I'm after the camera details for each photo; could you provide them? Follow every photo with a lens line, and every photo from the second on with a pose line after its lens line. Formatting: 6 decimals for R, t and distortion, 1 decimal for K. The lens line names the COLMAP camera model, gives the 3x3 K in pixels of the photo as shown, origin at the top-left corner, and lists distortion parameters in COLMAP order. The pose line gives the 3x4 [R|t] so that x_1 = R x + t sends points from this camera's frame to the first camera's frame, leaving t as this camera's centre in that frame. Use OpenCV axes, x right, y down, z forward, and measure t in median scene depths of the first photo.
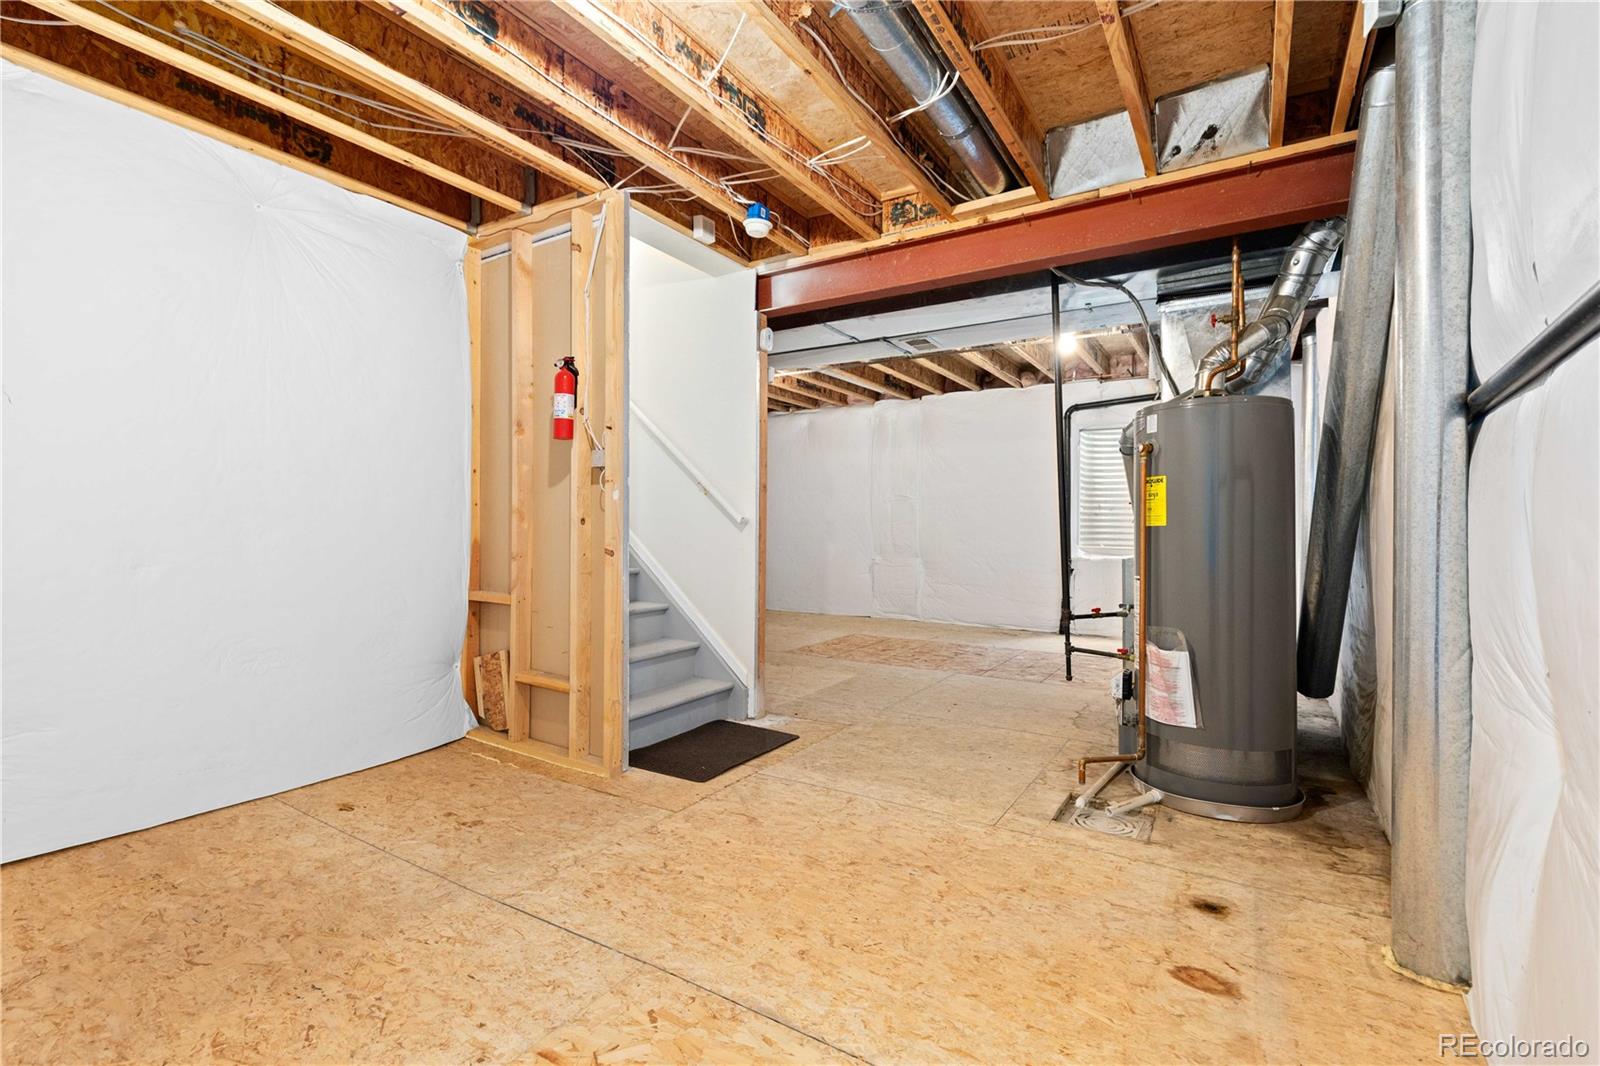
lens RADIAL K [[729.6, 0, 797.0], [0, 729.6, 528.6], [0, 0, 1]] dist [0.000887, 0.000070]
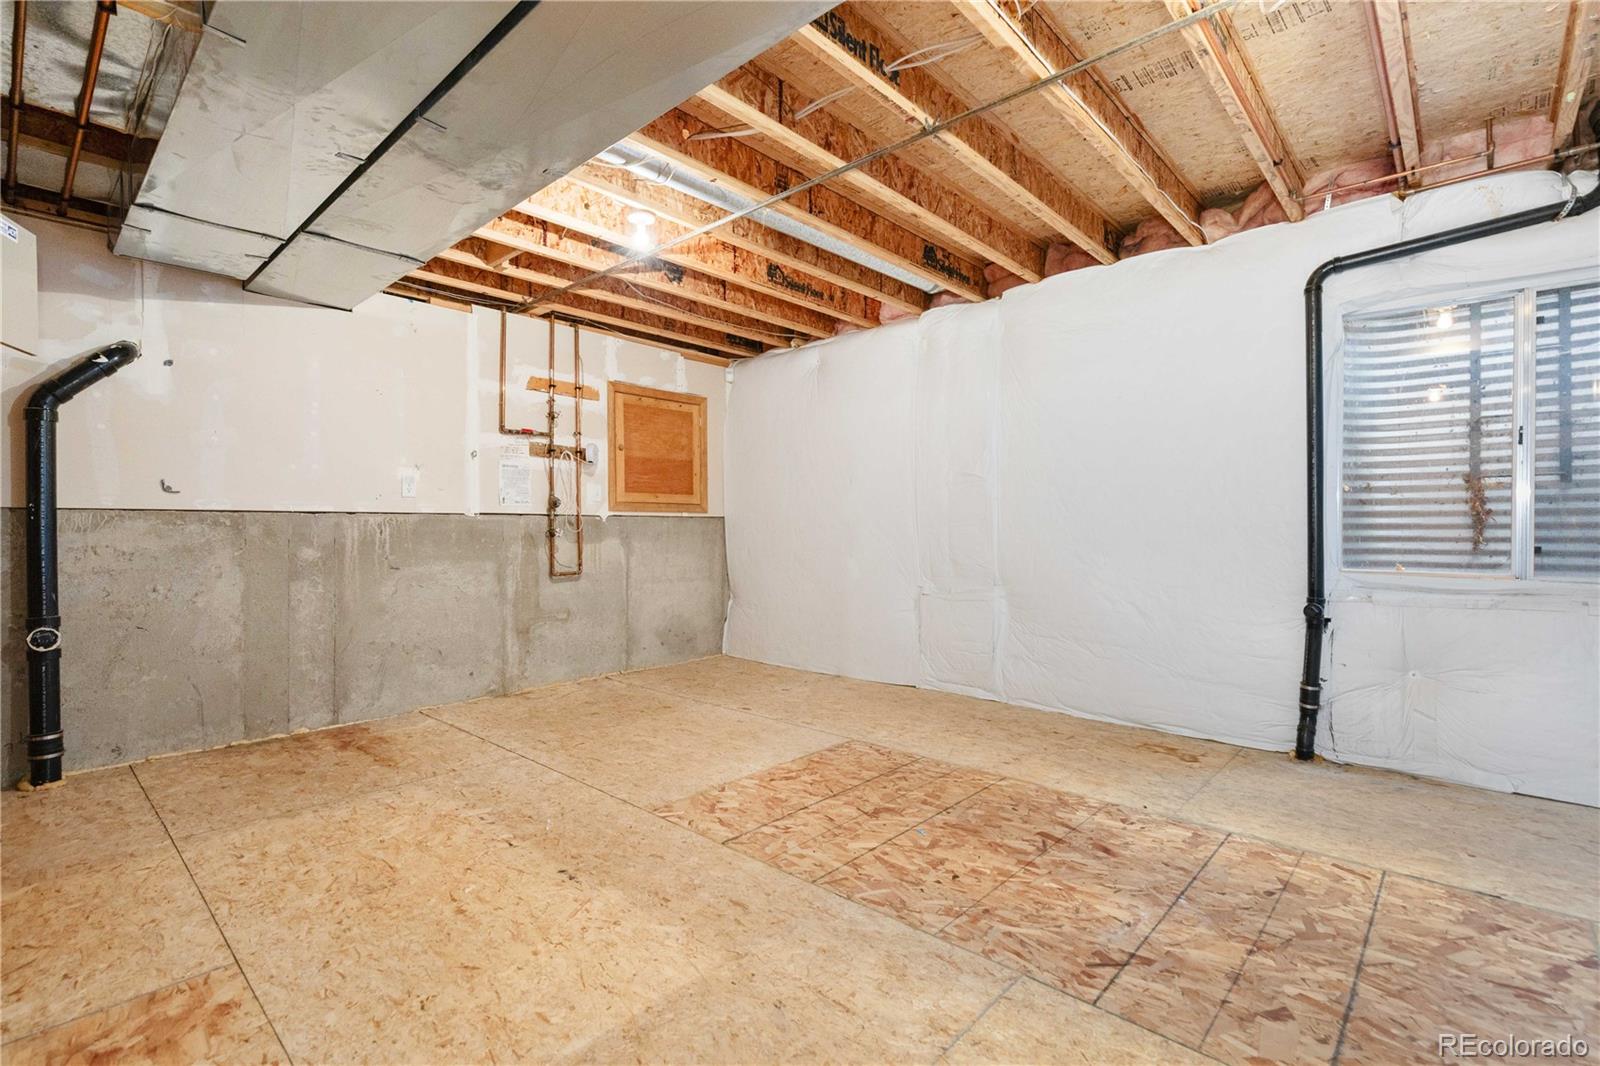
lens RADIAL K [[729.6, 0, 803.3], [0, 729.6, 535.6], [0, 0, 1]] dist [0.000887, 0.000070]
pose [[0.984974, -0.004283, -0.172649, 0.117098], [0.004155, 0.999991, -0.001099, 0.002015], [0.172652, 0.000365, 0.984983, 0.432981]]
